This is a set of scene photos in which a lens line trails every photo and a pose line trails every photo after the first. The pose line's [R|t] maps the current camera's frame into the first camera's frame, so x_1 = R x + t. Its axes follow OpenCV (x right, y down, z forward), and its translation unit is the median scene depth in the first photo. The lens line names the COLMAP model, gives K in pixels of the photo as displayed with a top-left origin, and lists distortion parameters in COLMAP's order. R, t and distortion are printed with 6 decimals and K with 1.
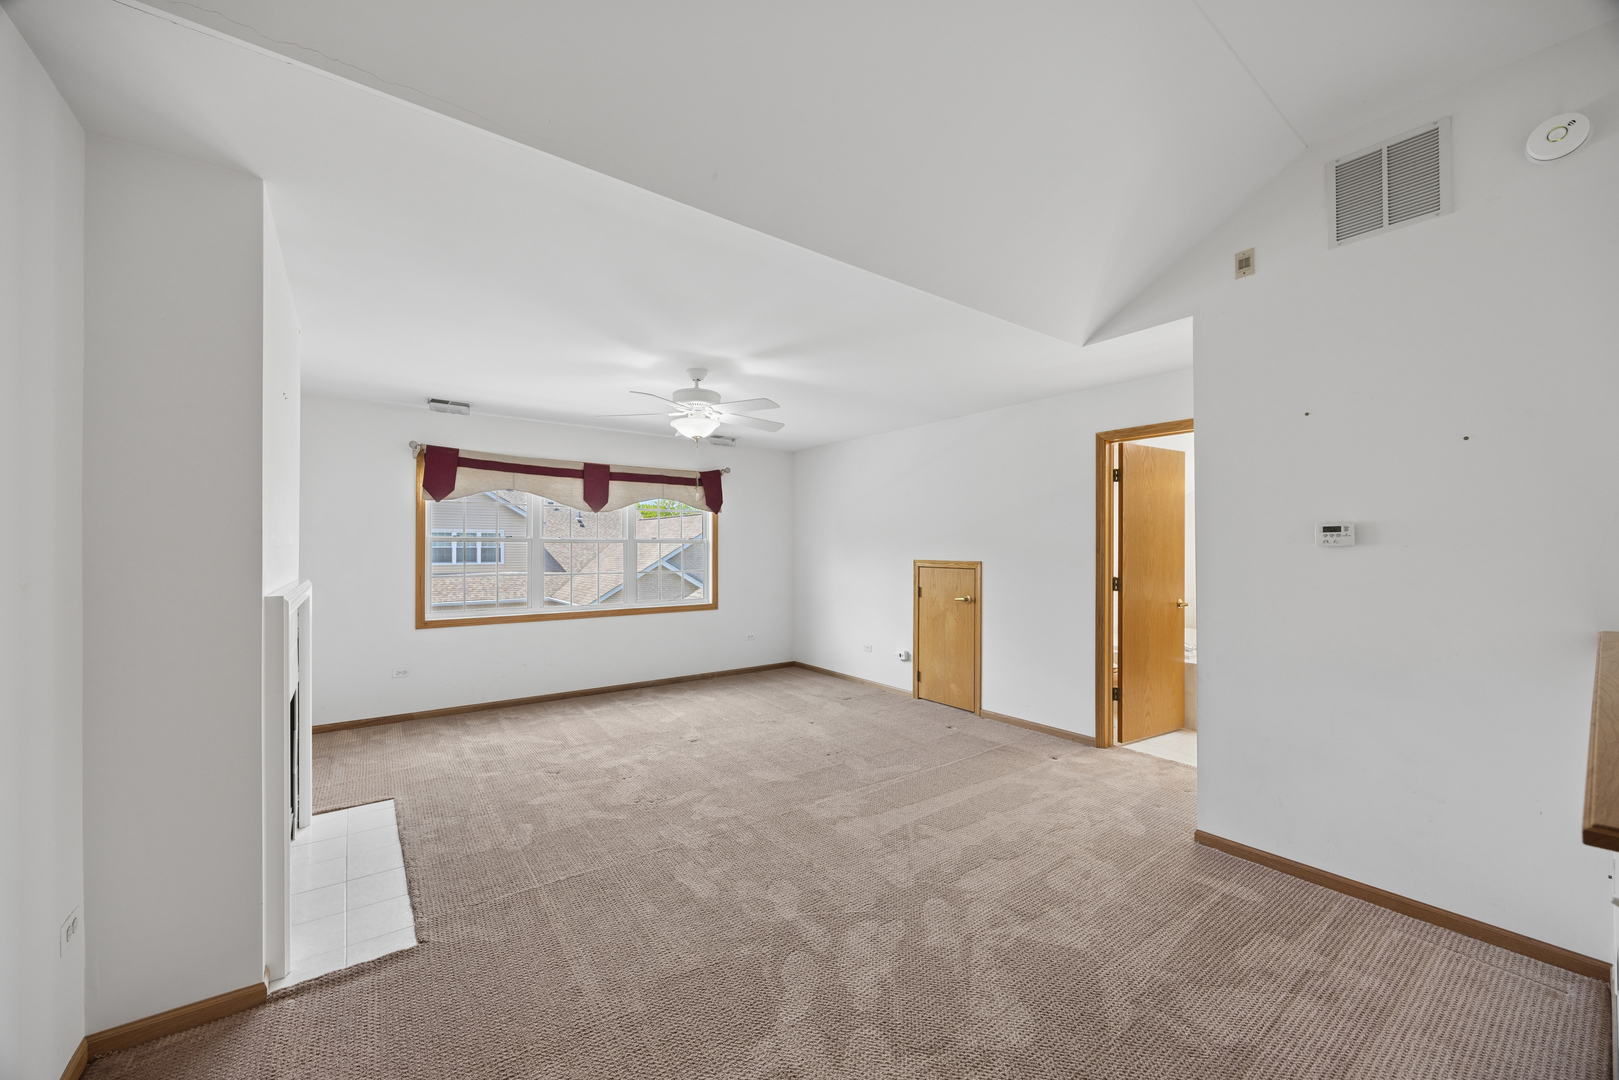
lens RADIAL K [[621.3, 0, 811.7], [0, 621.3, 547.0], [0, 0, 1]] dist [-0.000254, 0.000152]
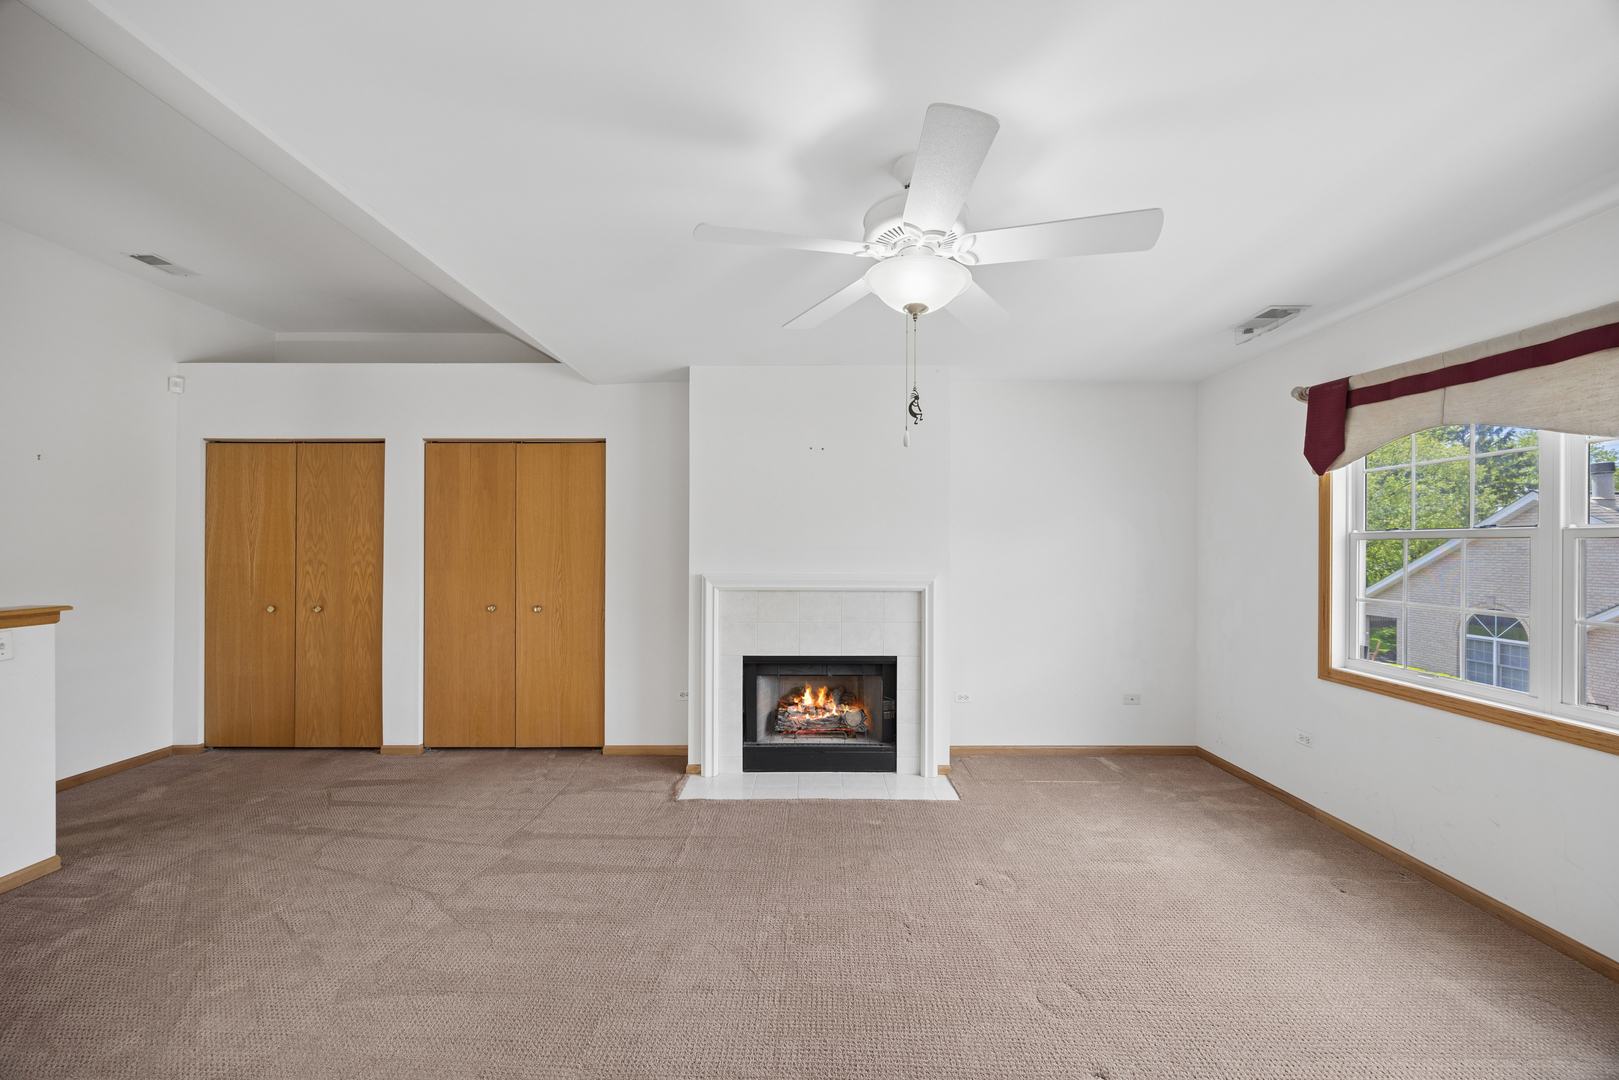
lens RADIAL K [[621.3, 0, 811.7], [0, 621.3, 547.0], [0, 0, 1]] dist [-0.000254, 0.000152]
pose [[-0.593522, -0.006900, -0.804789, 0.185776], [-0.007540, 0.999967, -0.003013, 0.003547], [0.804783, 0.004280, -0.593554, 0.959446]]
